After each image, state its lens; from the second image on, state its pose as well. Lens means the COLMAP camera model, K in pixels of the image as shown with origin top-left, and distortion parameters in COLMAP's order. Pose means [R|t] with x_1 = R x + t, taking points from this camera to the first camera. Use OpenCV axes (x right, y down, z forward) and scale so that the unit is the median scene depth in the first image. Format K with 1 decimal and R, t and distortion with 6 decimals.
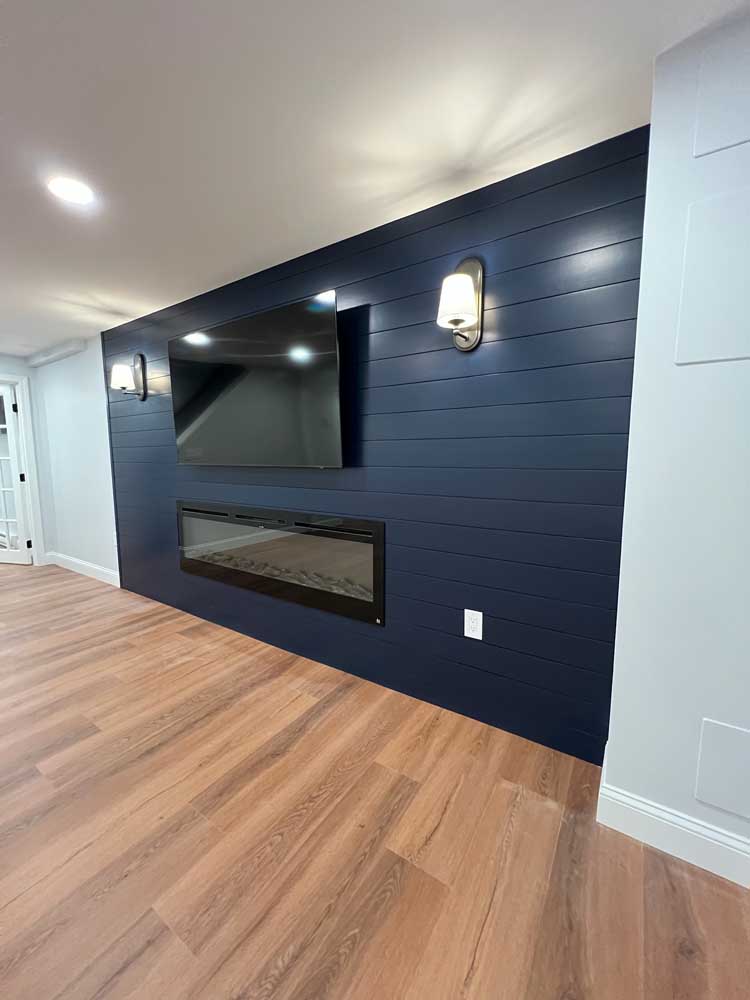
lens RADIAL K [[399.1, 0, 371.0], [0, 399.1, 498.7], [0, 0, 1]] dist [-0.002460, -0.000080]
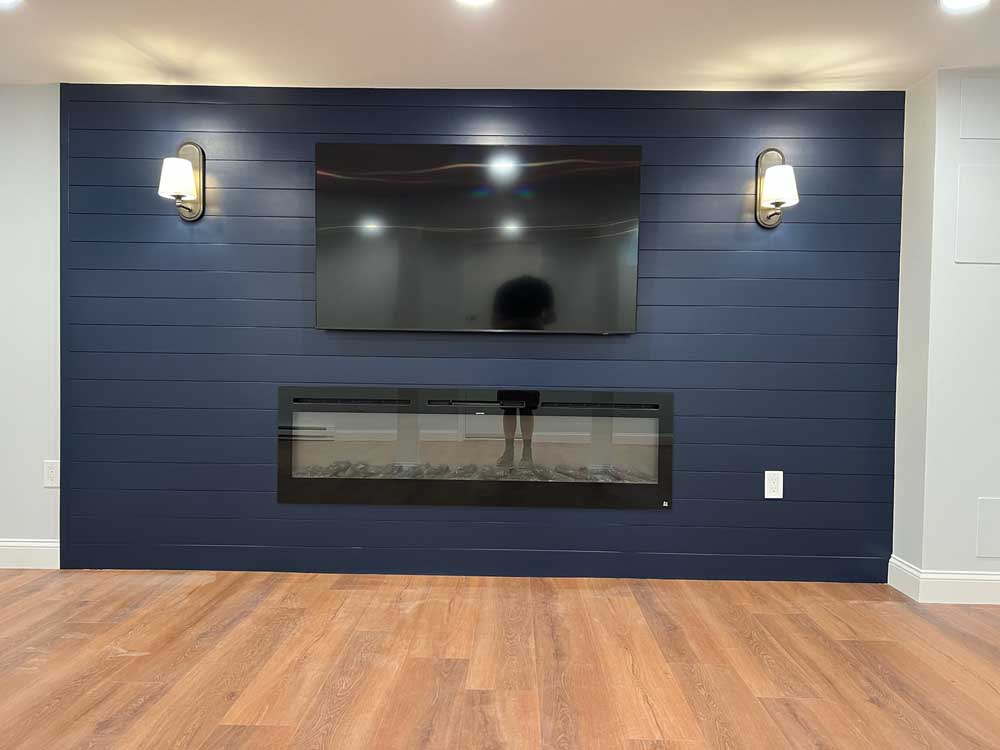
lens RADIAL K [[754.2, 0, 505.7], [0, 754.2, 377.6], [0, 0, 1]] dist [0.062721, -0.064433]
pose [[0.839325, 0.005206, 0.543605, -1.268007], [0.041385, 0.996441, -0.073441, 0.138773], [-0.542053, 0.084137, 0.836122, -0.271704]]
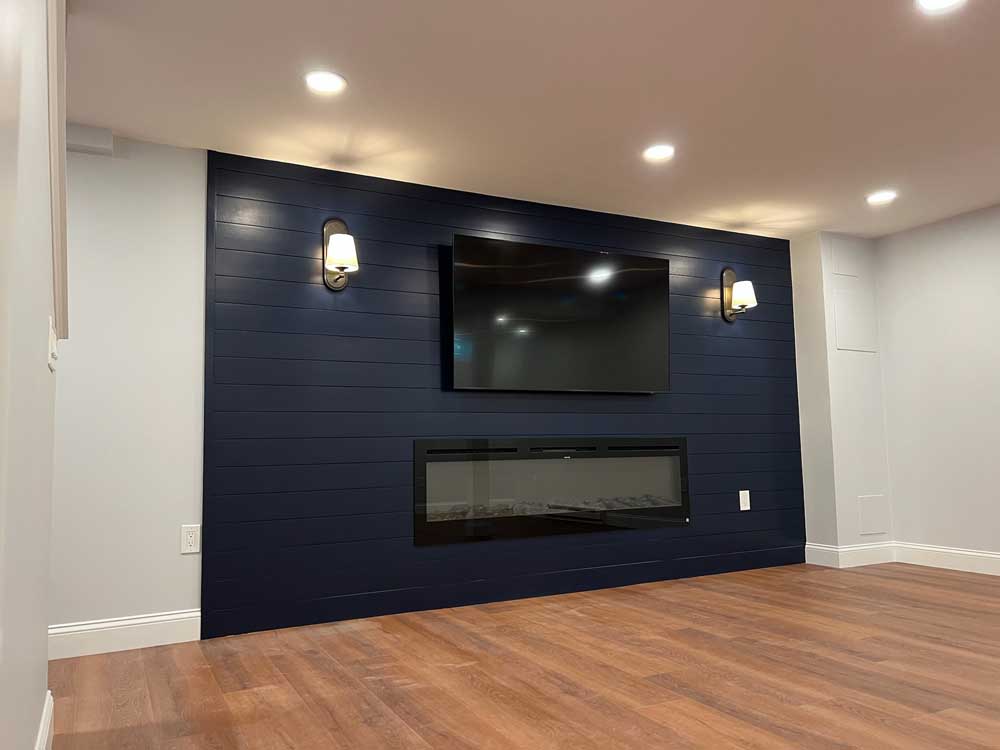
lens RADIAL K [[754.2, 0, 505.7], [0, 754.2, 377.6], [0, 0, 1]] dist [0.062721, -0.064433]
pose [[0.475313, 0.078158, 0.876338, -2.391416], [0.115731, 0.981837, -0.150338, 0.171471], [-0.872172, 0.172877, 0.457635, 0.366596]]
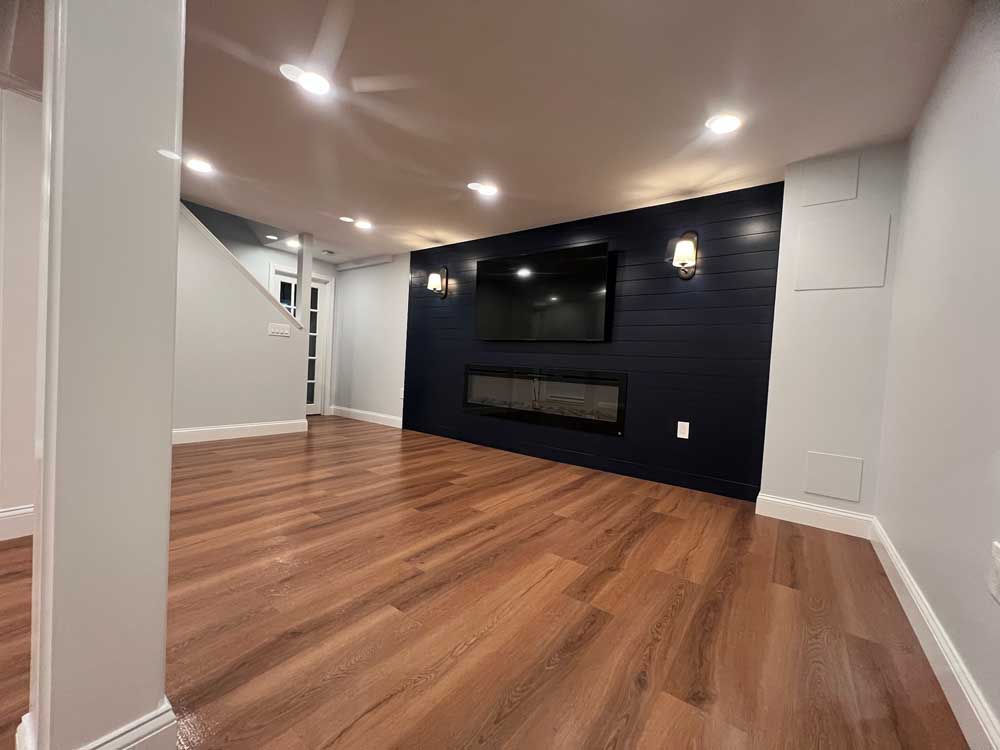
lens RADIAL K [[399.1, 0, 500.0], [0, 399.1, 375.0], [0, 0, 1]] dist [-0.002460, -0.000080]
pose [[0.996958, 0.062639, -0.046390, -0.432592], [-0.066585, 0.993797, -0.089078, 0.256220], [0.040523, 0.091896, 0.994944, -0.721423]]
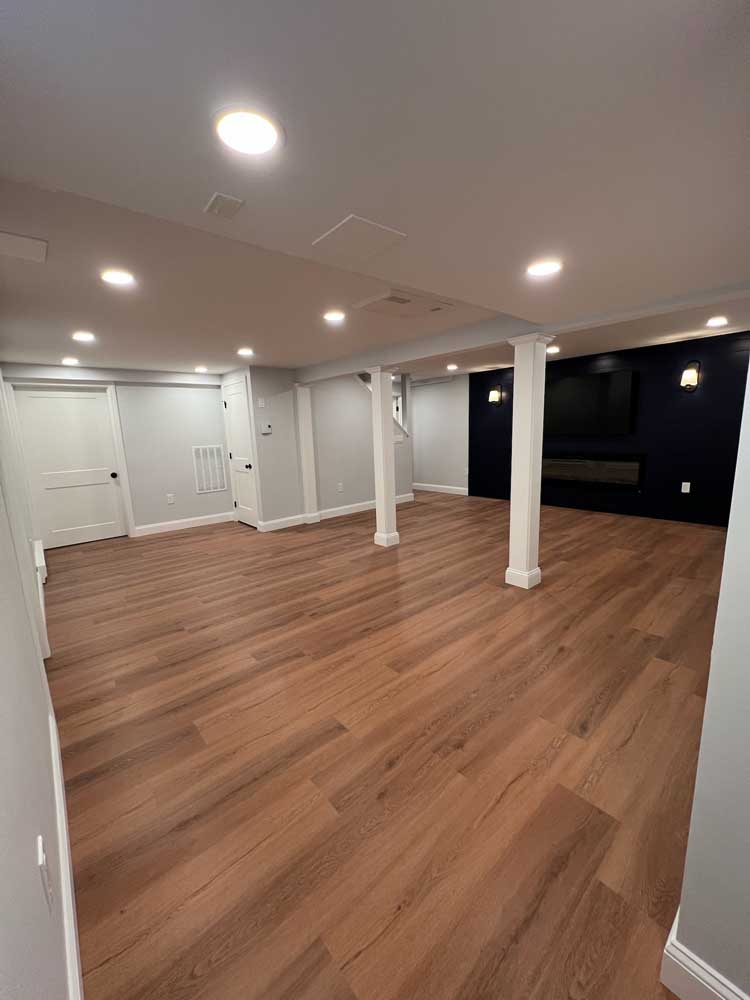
lens RADIAL K [[399.1, 0, 371.0], [0, 399.1, 498.7], [0, 0, 1]] dist [-0.002460, -0.000080]
pose [[0.962336, 0.017995, -0.271267, -1.023158], [0.000897, 0.997591, 0.069360, 0.175438], [0.271861, -0.066991, 0.960002, -2.120401]]
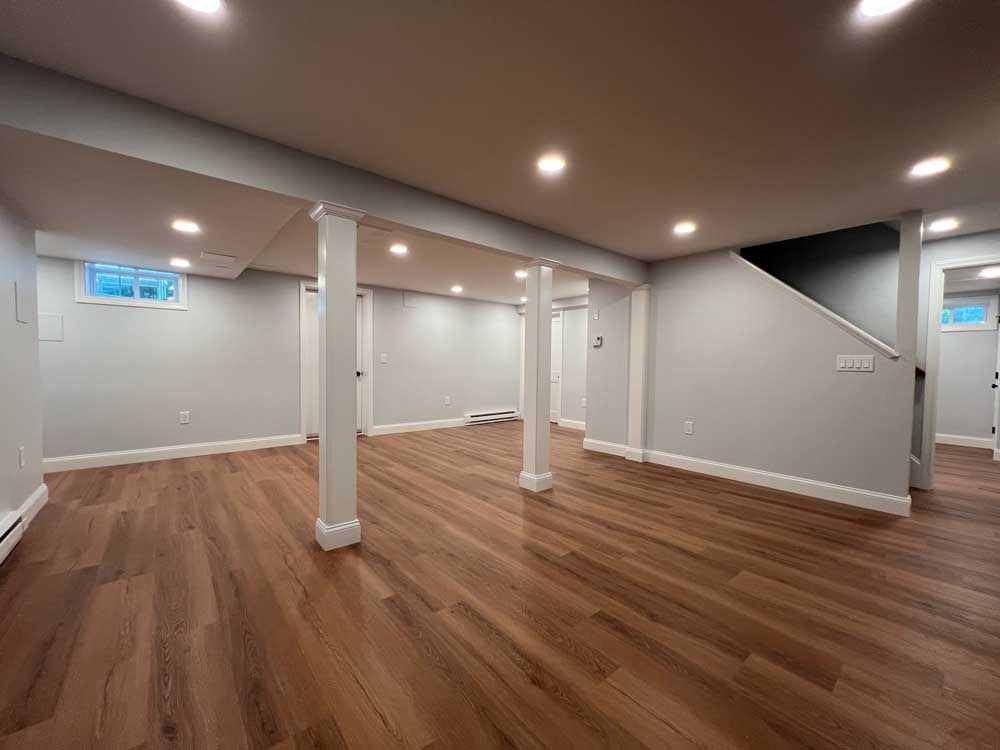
lens RADIAL K [[399.1, 0, 500.0], [0, 399.1, 375.0], [0, 0, 1]] dist [-0.002460, -0.000080]
pose [[-0.279246, 0.031858, -0.959691, 0.192244], [-0.119690, 0.990500, 0.067708, 0.004437], [0.952731, 0.133773, -0.272780, 0.470705]]
